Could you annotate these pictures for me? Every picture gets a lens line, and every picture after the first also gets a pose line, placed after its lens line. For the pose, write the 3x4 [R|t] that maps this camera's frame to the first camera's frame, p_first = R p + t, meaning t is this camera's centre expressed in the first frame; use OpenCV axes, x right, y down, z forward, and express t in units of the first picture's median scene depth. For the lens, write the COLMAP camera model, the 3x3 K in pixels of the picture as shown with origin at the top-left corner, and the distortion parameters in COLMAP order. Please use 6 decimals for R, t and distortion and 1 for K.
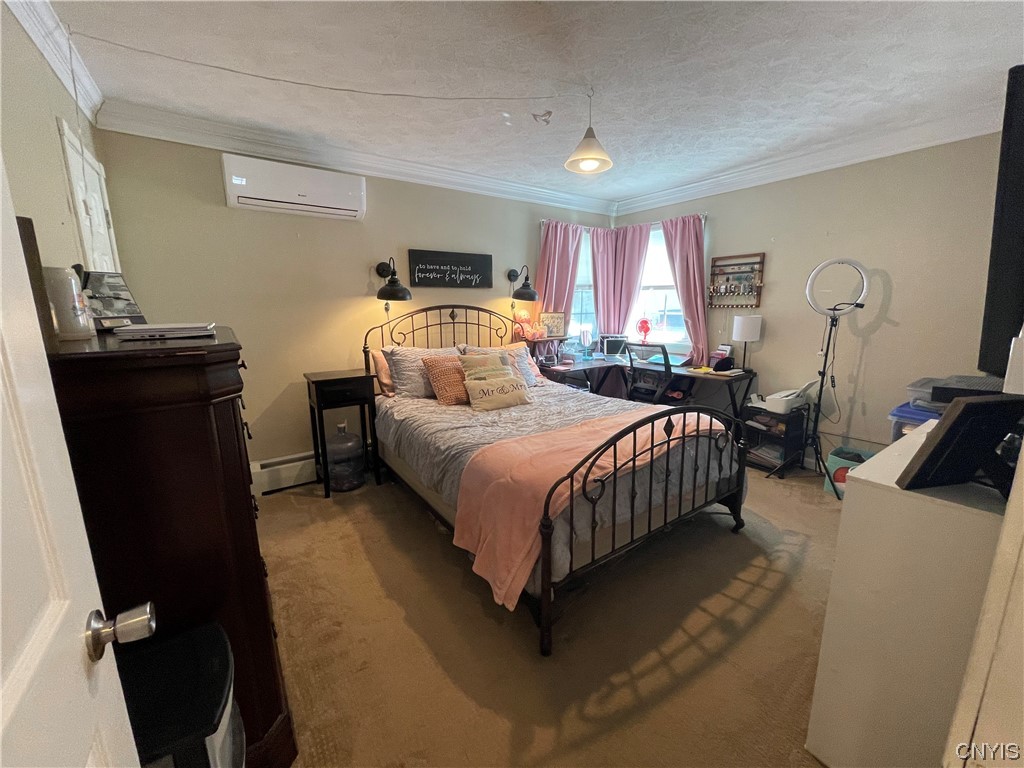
lens RADIAL K [[412.8, 0, 503.6], [0, 412.8, 383.2], [0, 0, 1]] dist [-0.008425, 0.000196]
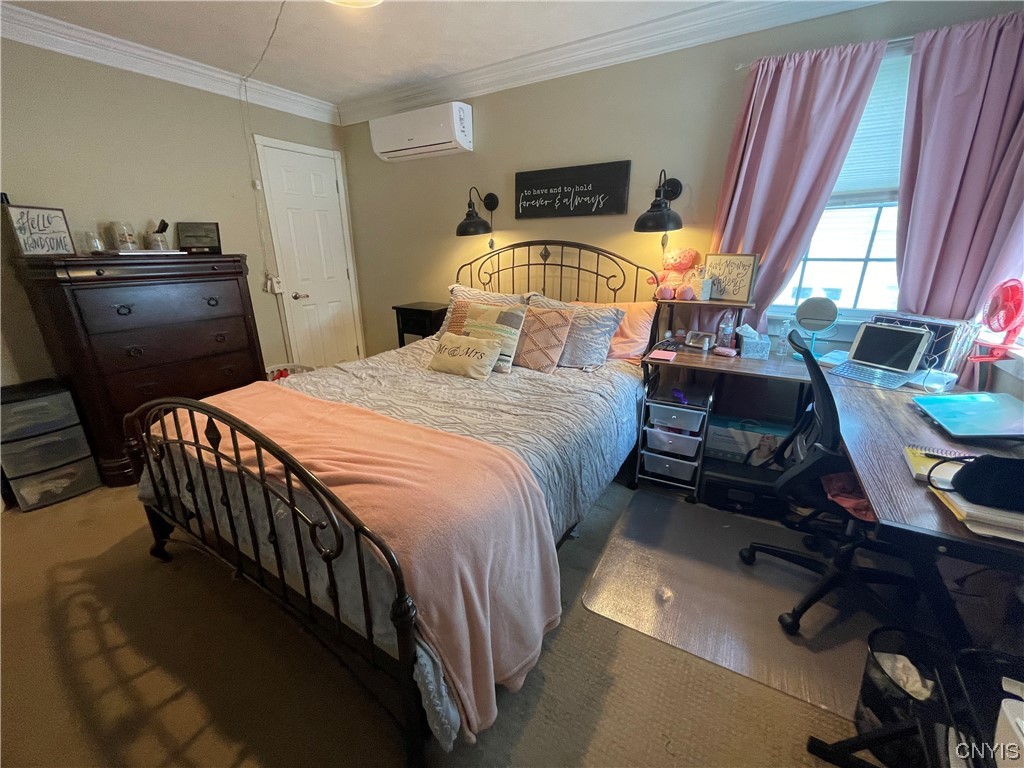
lens RADIAL K [[412.8, 0, 506.9], [0, 412.8, 381.6], [0, 0, 1]] dist [-0.008425, 0.000196]
pose [[0.400206, 0.286479, -0.870497, 0.596839], [-0.171705, 0.956502, 0.235843, -0.105261], [0.900196, 0.055083, 0.431988, 0.608549]]
